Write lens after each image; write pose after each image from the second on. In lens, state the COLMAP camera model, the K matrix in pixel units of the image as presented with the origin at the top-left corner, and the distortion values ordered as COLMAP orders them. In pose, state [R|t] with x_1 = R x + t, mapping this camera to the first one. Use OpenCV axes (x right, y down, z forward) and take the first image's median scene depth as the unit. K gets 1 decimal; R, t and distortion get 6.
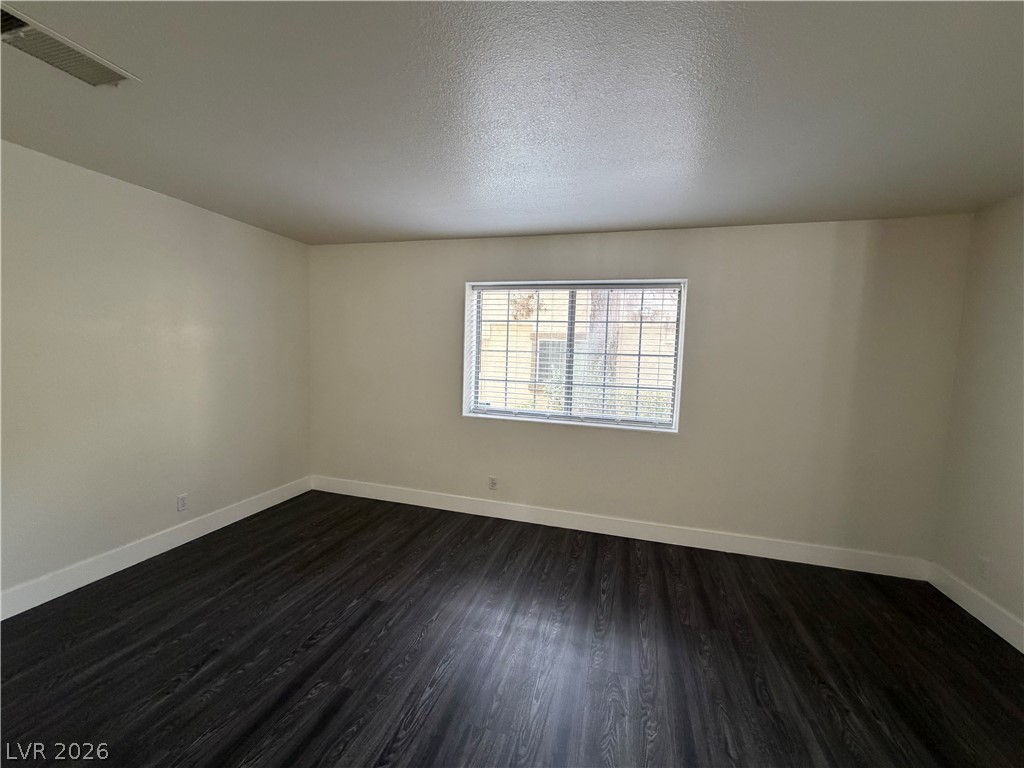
lens RADIAL K [[408.2, 0, 504.1], [0, 408.2, 392.3], [0, 0, 1]] dist [0.002219, -0.000316]
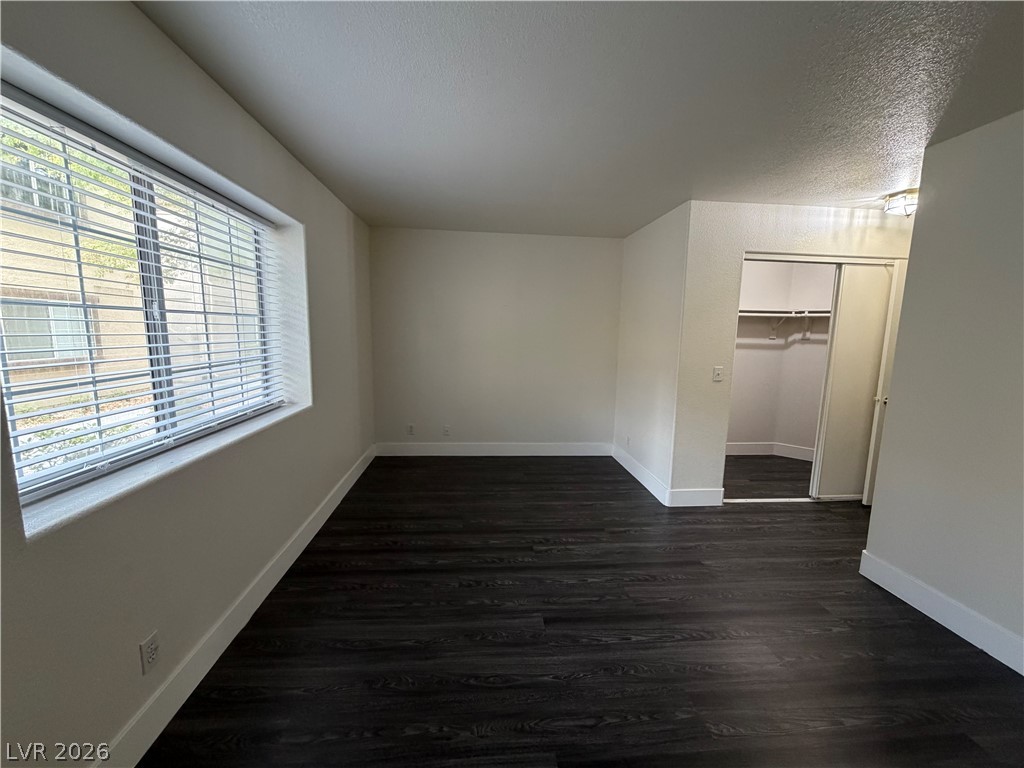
lens RADIAL K [[408.2, 0, 515.0], [0, 408.2, 387.1], [0, 0, 1]] dist [0.002219, -0.000316]
pose [[-0.376423, -0.161460, 0.912270, -0.621601], [0.053012, 0.979329, 0.195202, -0.102128], [-0.924930, 0.121840, -0.360083, 1.049870]]
